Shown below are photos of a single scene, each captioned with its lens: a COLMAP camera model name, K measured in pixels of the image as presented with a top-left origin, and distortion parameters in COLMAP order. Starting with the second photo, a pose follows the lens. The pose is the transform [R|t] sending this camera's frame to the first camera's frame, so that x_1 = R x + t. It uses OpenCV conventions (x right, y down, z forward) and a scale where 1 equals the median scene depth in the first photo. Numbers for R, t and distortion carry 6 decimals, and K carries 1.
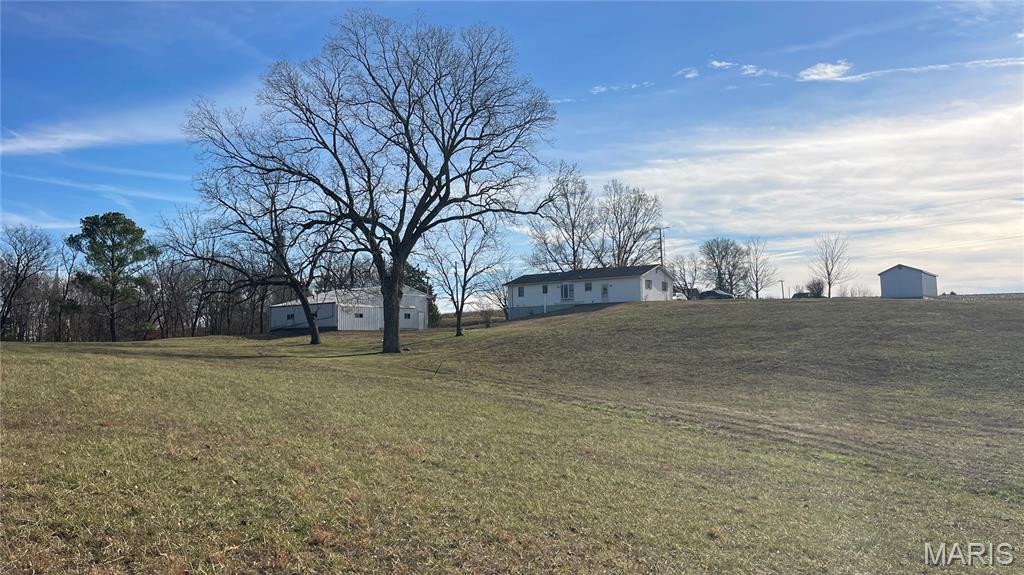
lens RADIAL K [[775.2, 0, 512.0], [0, 775.2, 287.5], [0, 0, 1]] dist [0.002994, 0.000377]
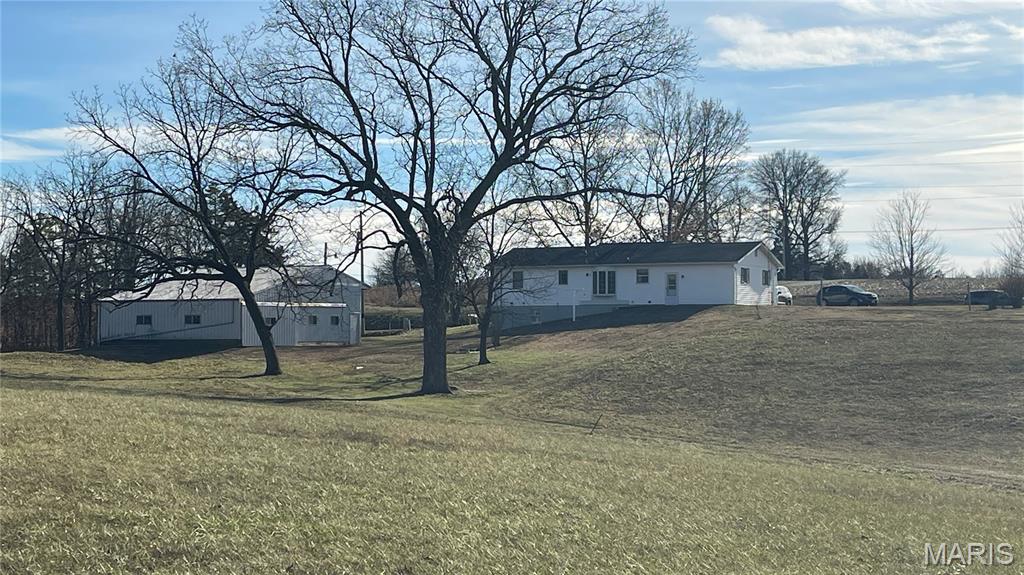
lens RADIAL K [[1721.5, 0, 512.0], [0, 1721.5, 287.5], [0, 0, 1]] dist [0.015834, 0.011106]
pose [[0.991412, 0.019926, 0.129246, -0.172339], [-0.024996, 0.998976, 0.037722, -0.039899], [-0.128362, -0.040628, 0.990895, -0.298993]]
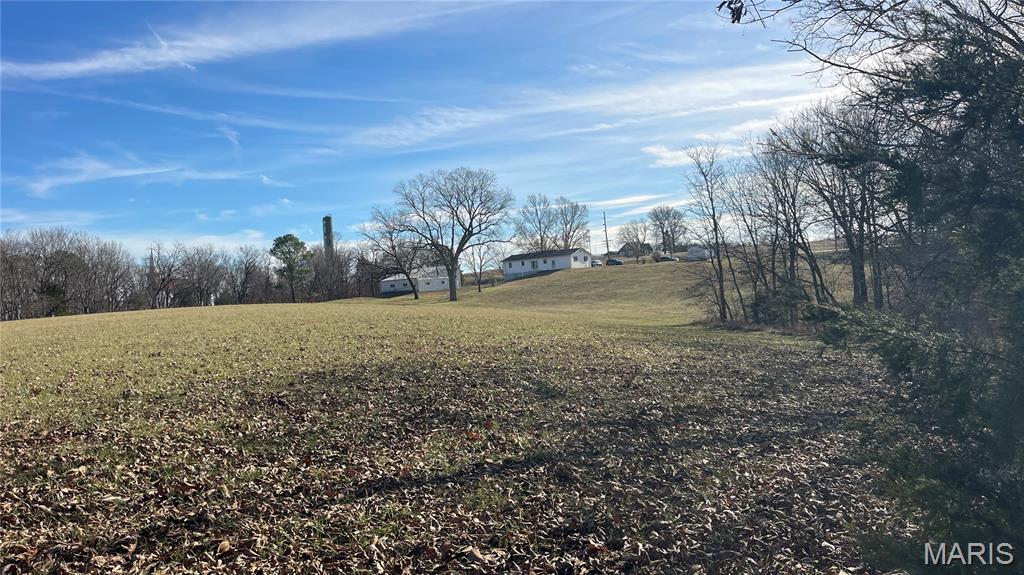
lens RADIAL K [[775.2, 0, 512.0], [0, 775.2, 287.5], [0, 0, 1]] dist [0.002994, 0.000377]
pose [[0.998475, -0.053574, -0.013348, 0.039827], [0.054376, 0.996102, 0.069450, -0.073303], [0.009575, -0.070070, 0.997496, -0.896049]]
